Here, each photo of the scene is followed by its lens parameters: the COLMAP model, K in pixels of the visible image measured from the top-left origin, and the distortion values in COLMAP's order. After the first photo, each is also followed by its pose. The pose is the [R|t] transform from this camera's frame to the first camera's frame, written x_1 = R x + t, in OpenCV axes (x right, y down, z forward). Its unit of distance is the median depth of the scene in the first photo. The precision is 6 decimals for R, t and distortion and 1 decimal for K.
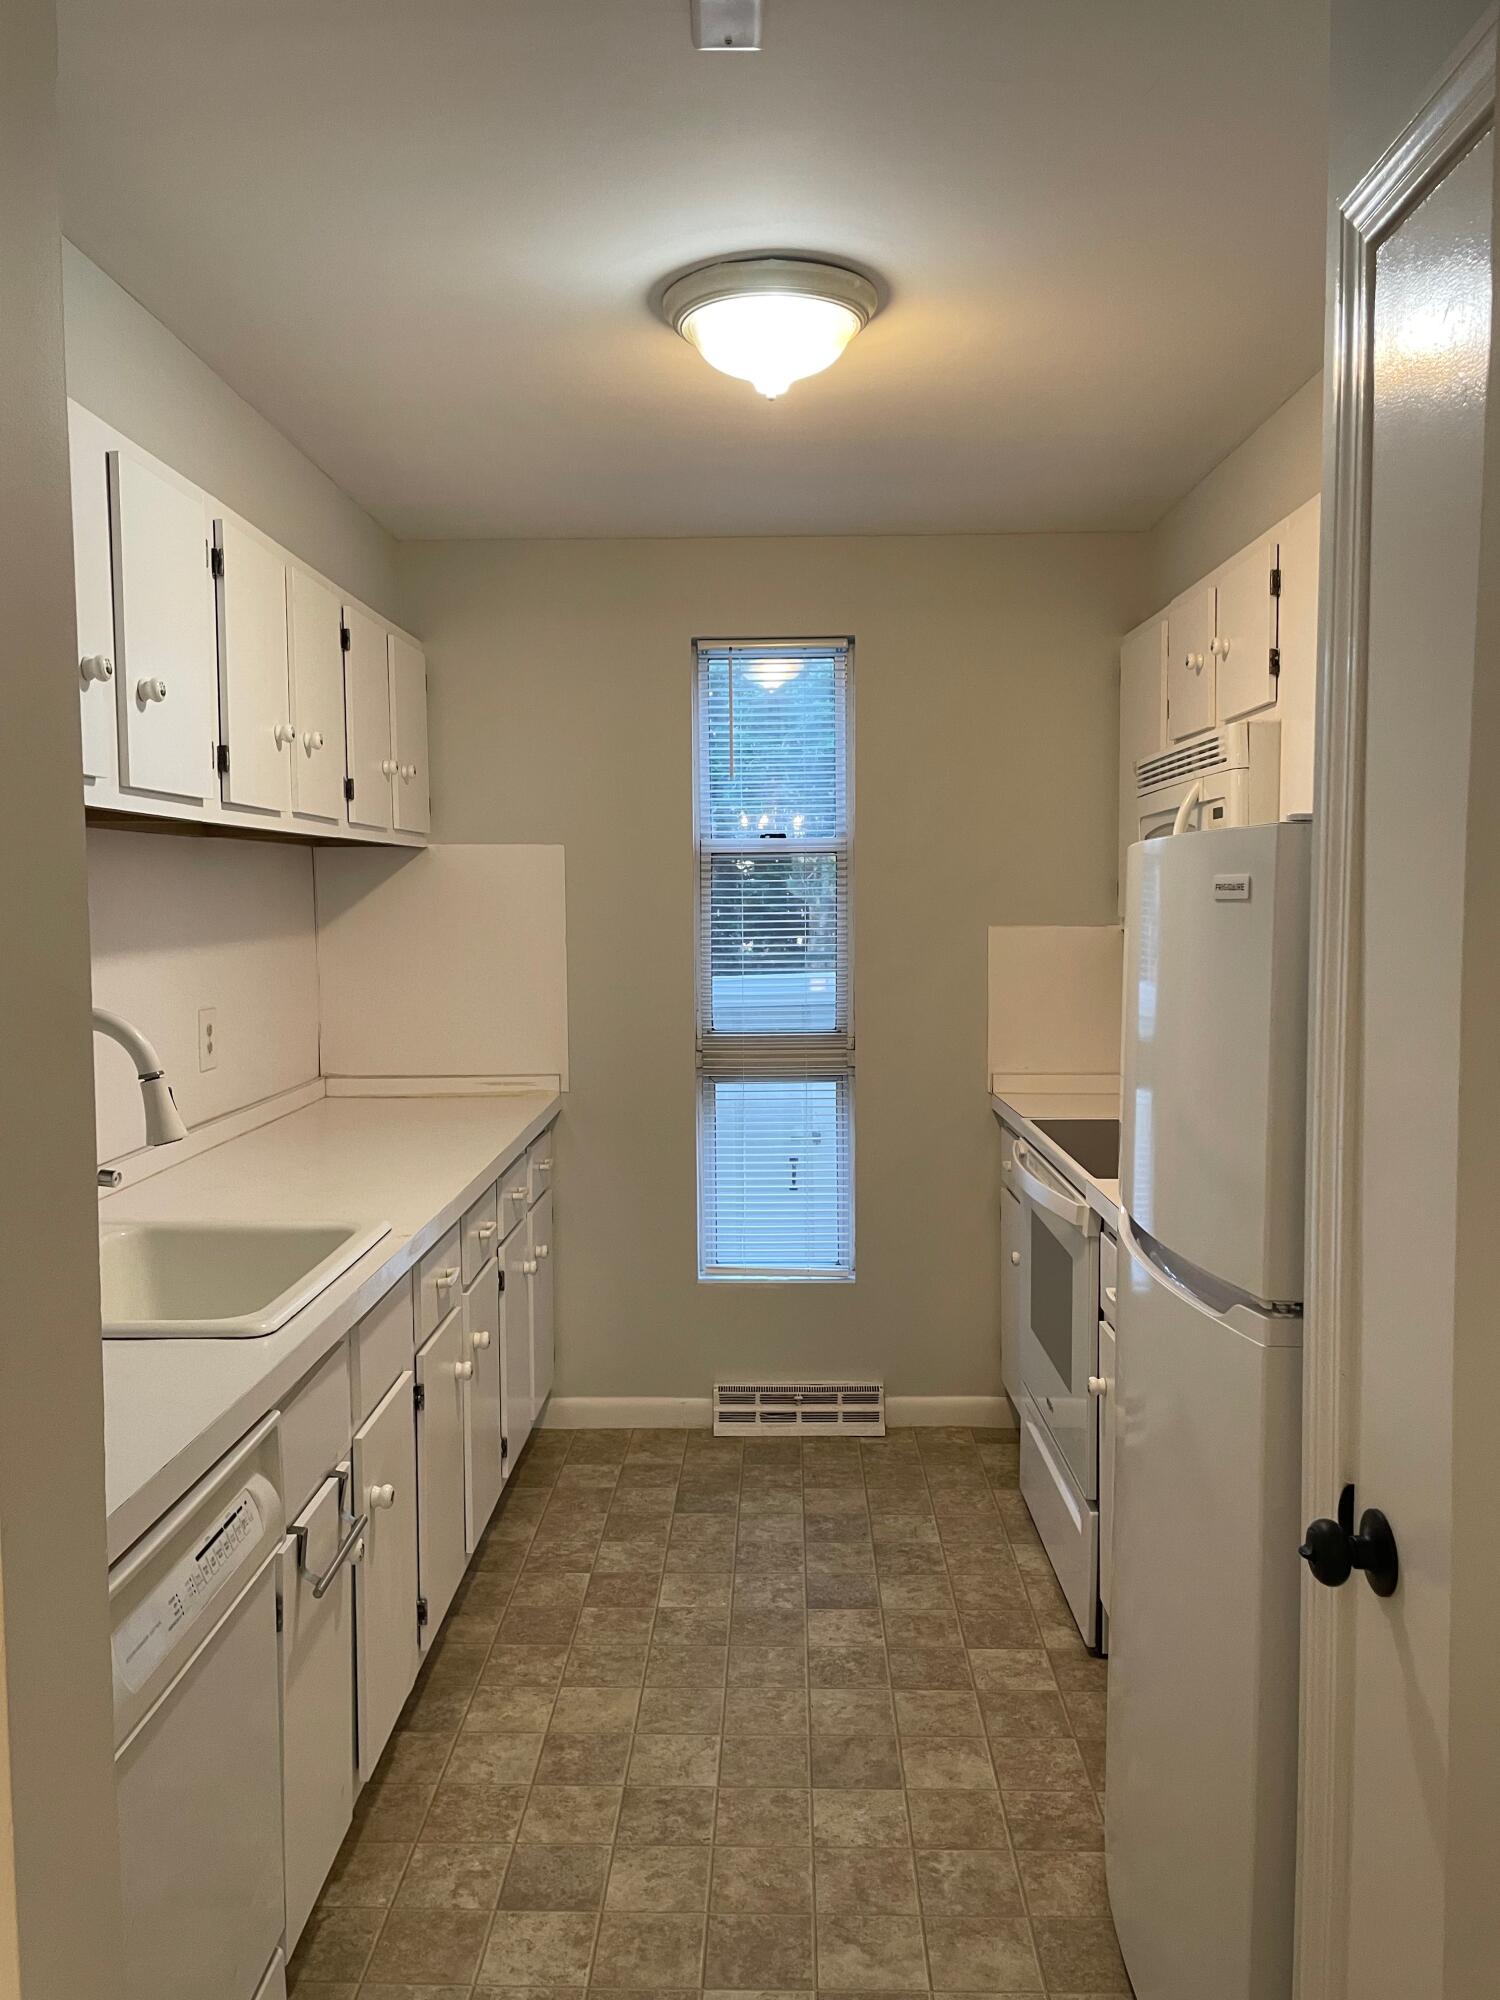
lens RADIAL K [[1519.4, 0, 745.9], [0, 1519.4, 997.0], [0, 0, 1]] dist [0.087725, -0.109994]
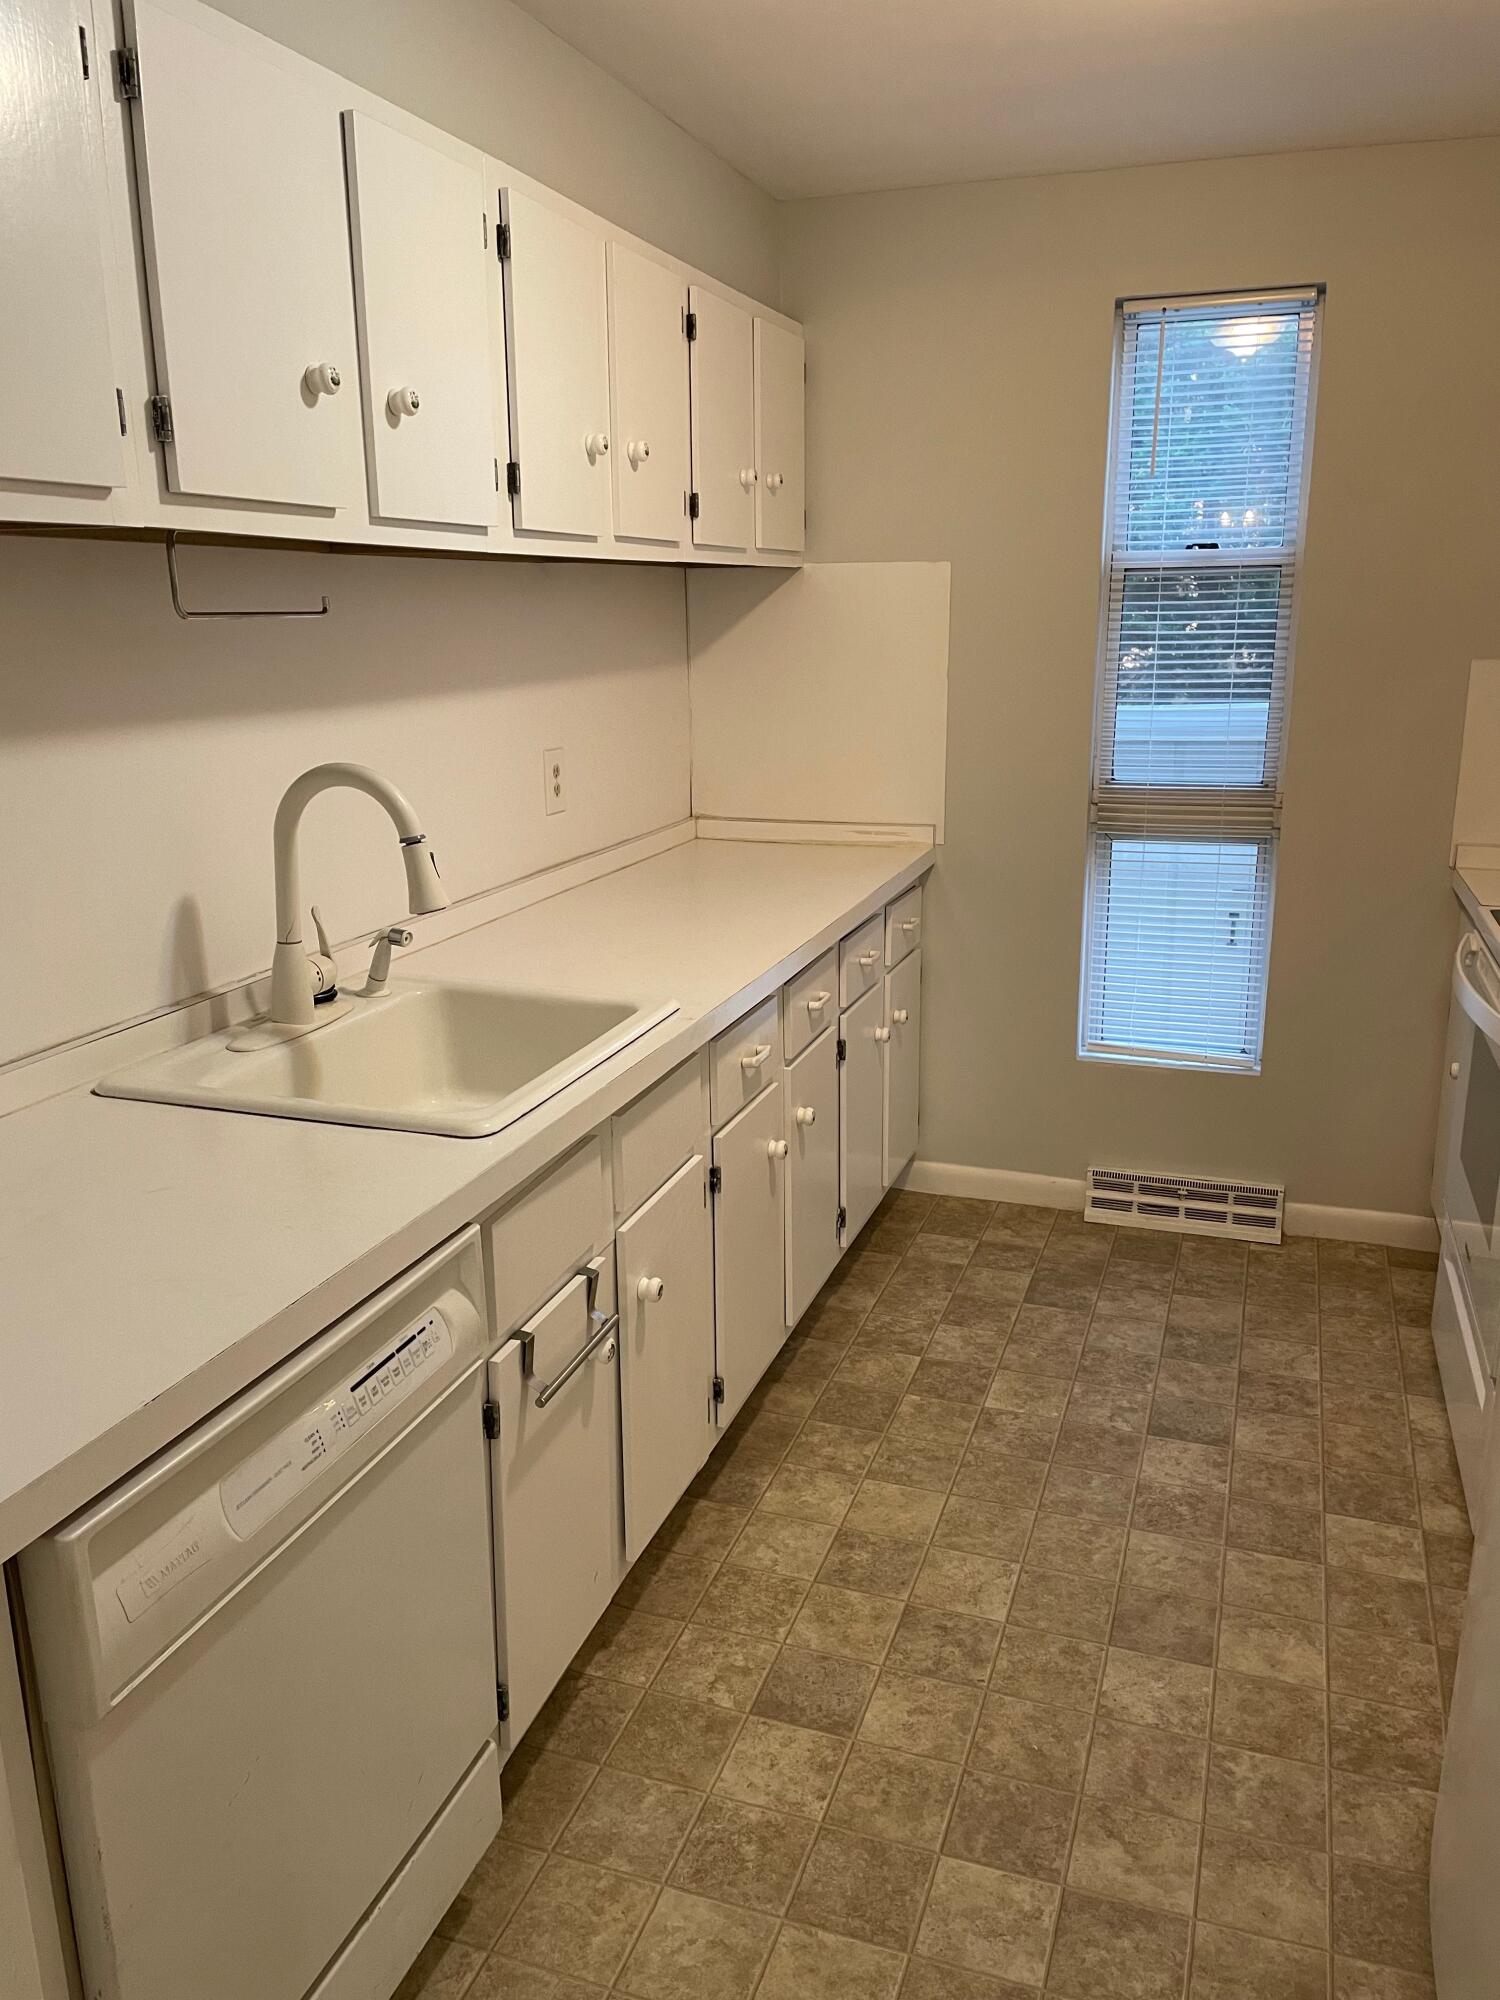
lens RADIAL K [[1519.4, 0, 762.7], [0, 1519.4, 992.1], [0, 0, 1]] dist [0.087725, -0.109994]
pose [[0.954087, 0.073766, -0.290305, 0.071961], [-0.018846, 0.982064, 0.187606, -0.027734], [0.298937, -0.173521, 0.938364, 0.131923]]
